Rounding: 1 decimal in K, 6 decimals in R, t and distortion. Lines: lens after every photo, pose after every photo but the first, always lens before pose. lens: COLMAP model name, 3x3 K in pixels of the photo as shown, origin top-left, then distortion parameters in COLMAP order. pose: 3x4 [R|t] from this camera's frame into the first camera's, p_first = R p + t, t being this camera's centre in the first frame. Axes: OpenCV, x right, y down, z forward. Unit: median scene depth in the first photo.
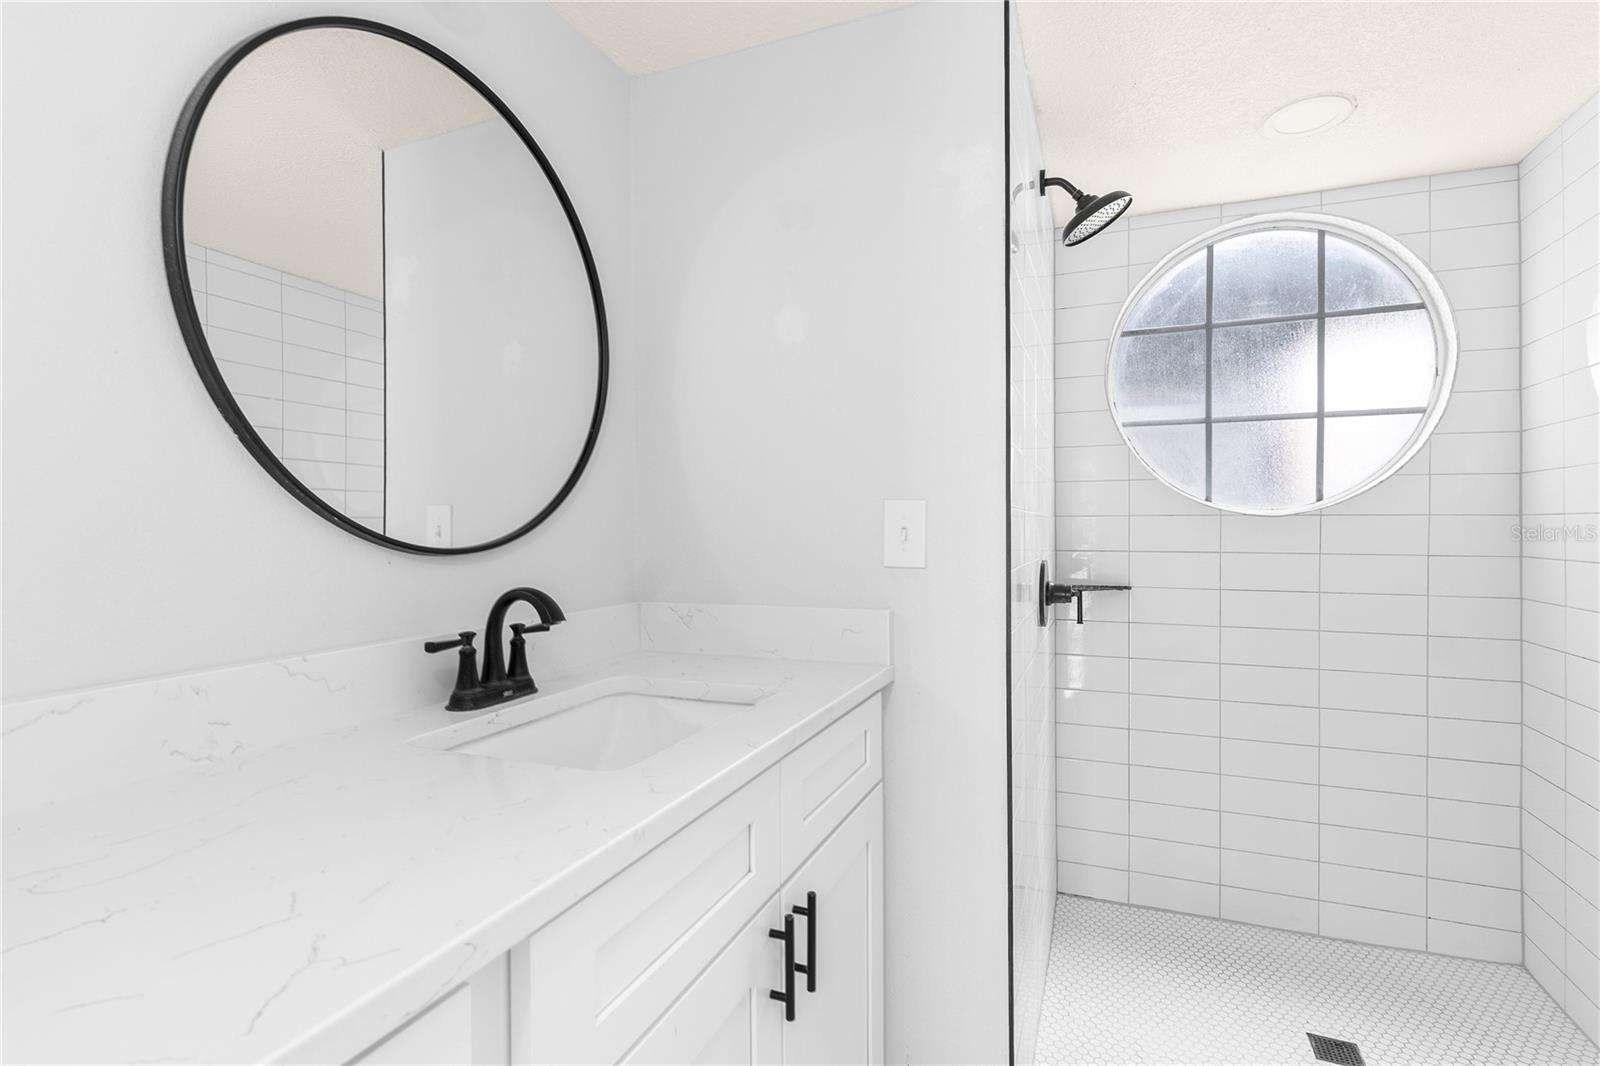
lens RADIAL K [[763.5, 0, 799.2], [0, 763.5, 538.2], [0, 0, 1]] dist [-0.001395, 0.001314]
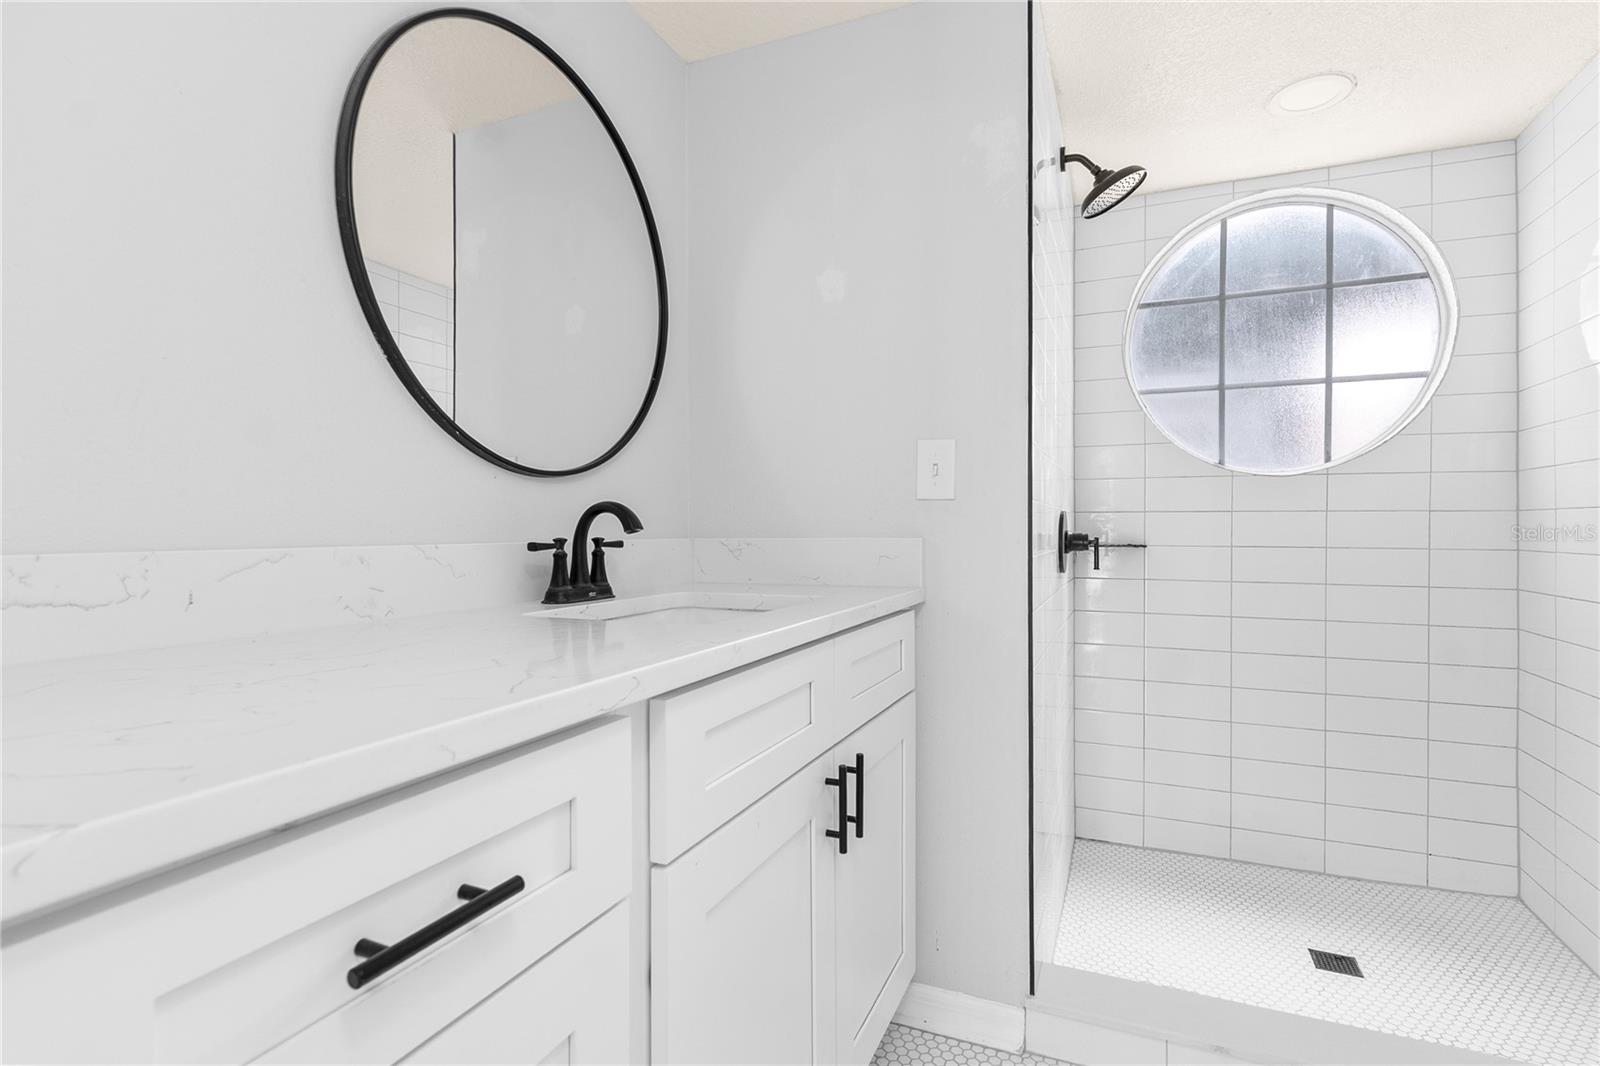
lens RADIAL K [[763.5, 0, 803.4], [0, 763.5, 527.8], [0, 0, 1]] dist [-0.001395, 0.001314]
pose [[0.999796, 0.003825, -0.019814, -0.022638], [-0.003876, 0.999989, -0.002521, 0.057141], [0.019804, 0.002598, 0.999801, -0.078886]]
